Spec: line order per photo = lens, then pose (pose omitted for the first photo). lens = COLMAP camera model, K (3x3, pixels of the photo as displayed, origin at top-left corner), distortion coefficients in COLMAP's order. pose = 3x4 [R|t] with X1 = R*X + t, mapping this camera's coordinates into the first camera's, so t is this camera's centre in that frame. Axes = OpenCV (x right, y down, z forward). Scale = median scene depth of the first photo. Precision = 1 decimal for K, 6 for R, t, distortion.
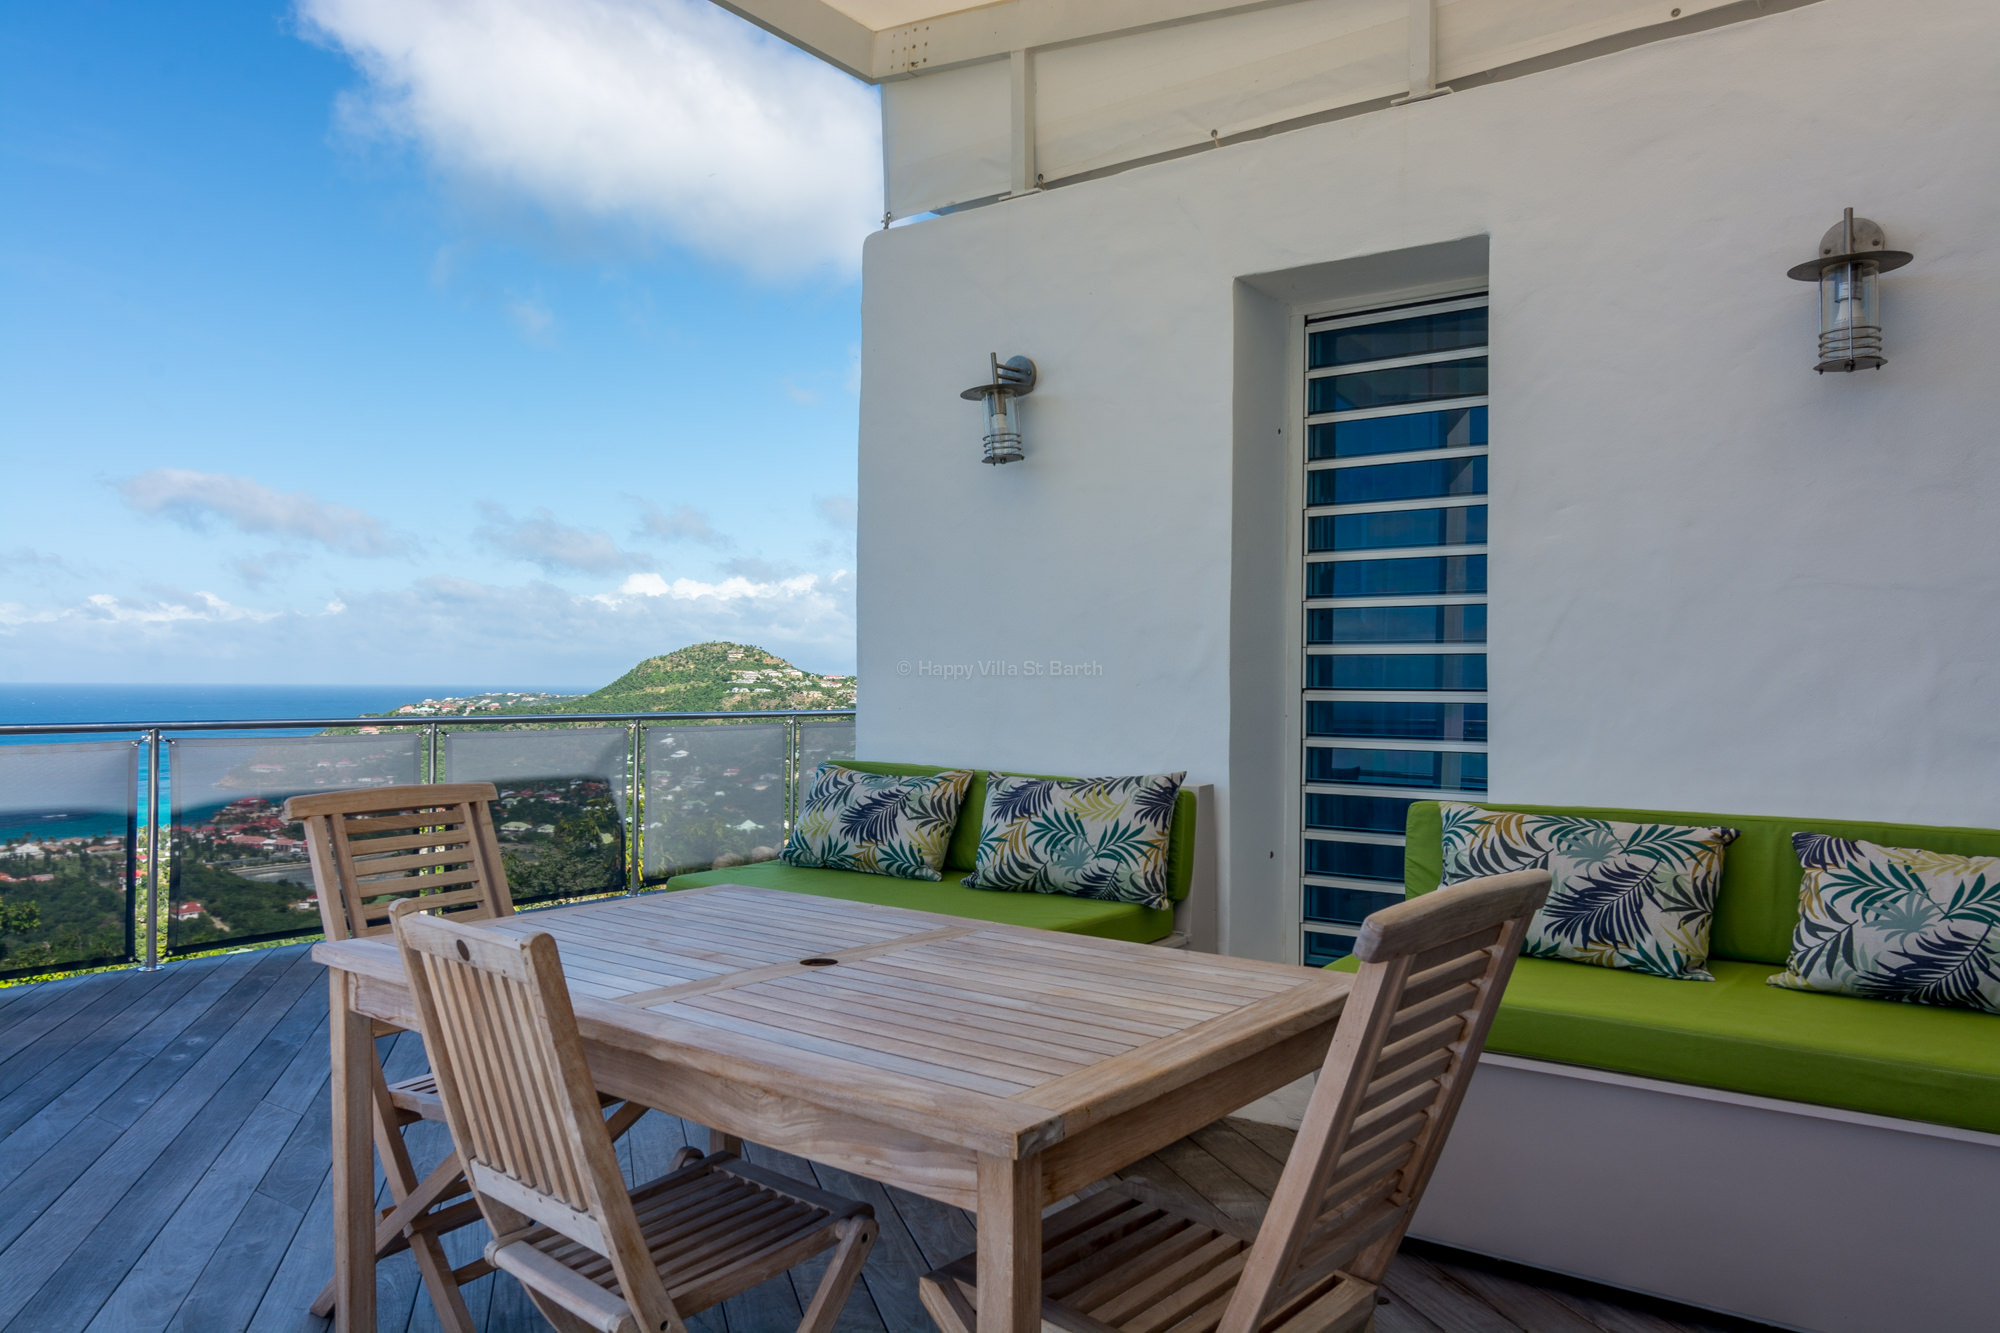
lens RADIAL K [[1332.7, 0, 1003.6], [0, 1332.7, 698.1], [0, 0, 1]] dist [-0.004831, -0.001409]
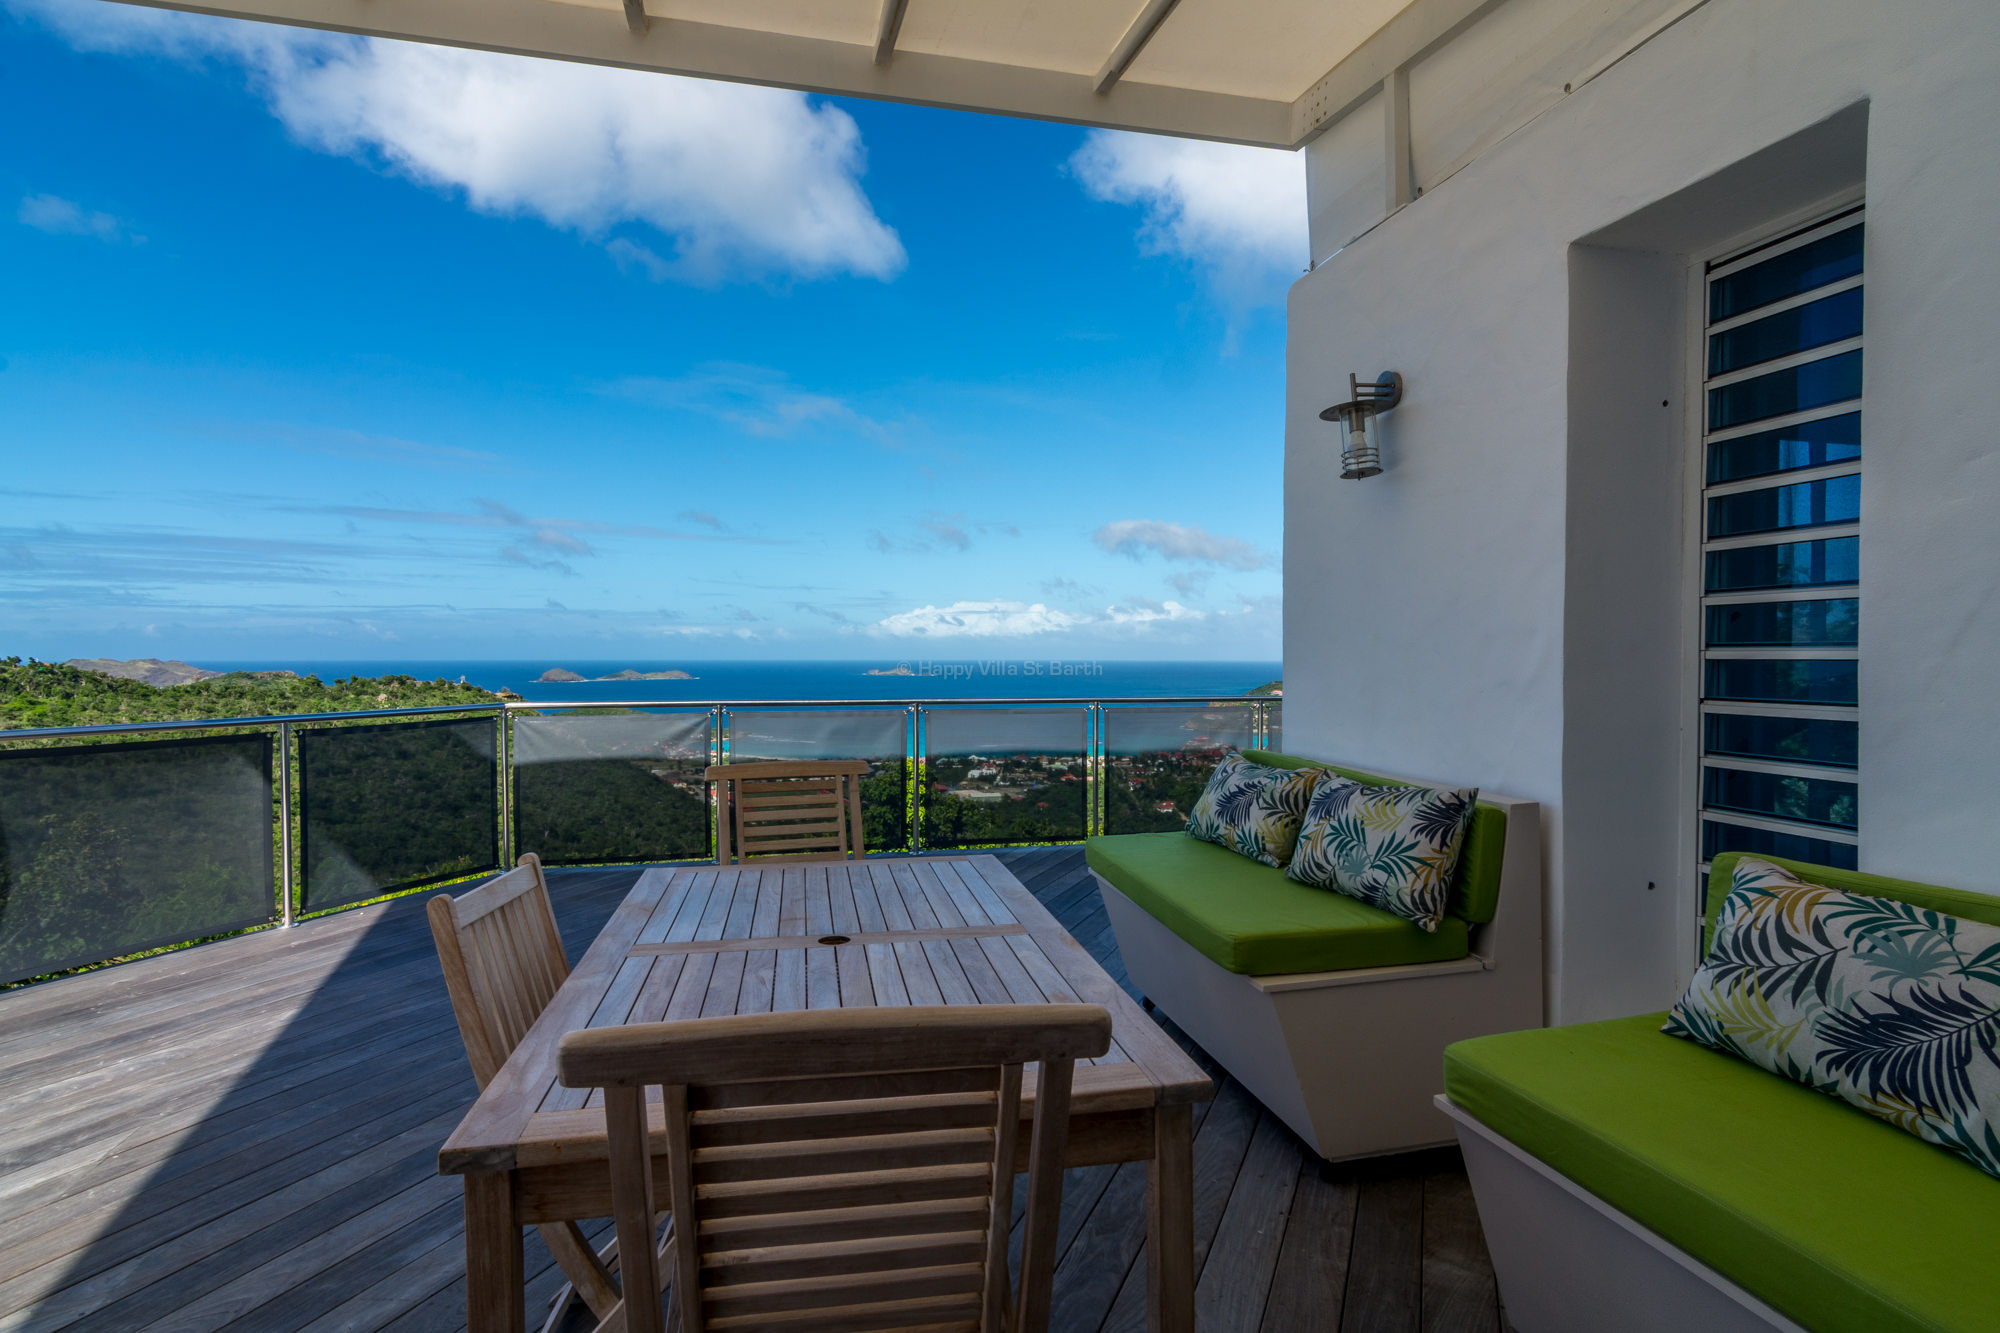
lens RADIAL K [[1001.5, 0, 1030.5], [0, 1001.5, 682.0], [0, 0, 1]] dist [-0.002226, 0.002312]
pose [[0.769321, 0.011364, -0.638762, 0.345107], [-0.003309, 0.999899, 0.013804, -0.028561], [0.638854, -0.008506, 0.769281, 0.256455]]
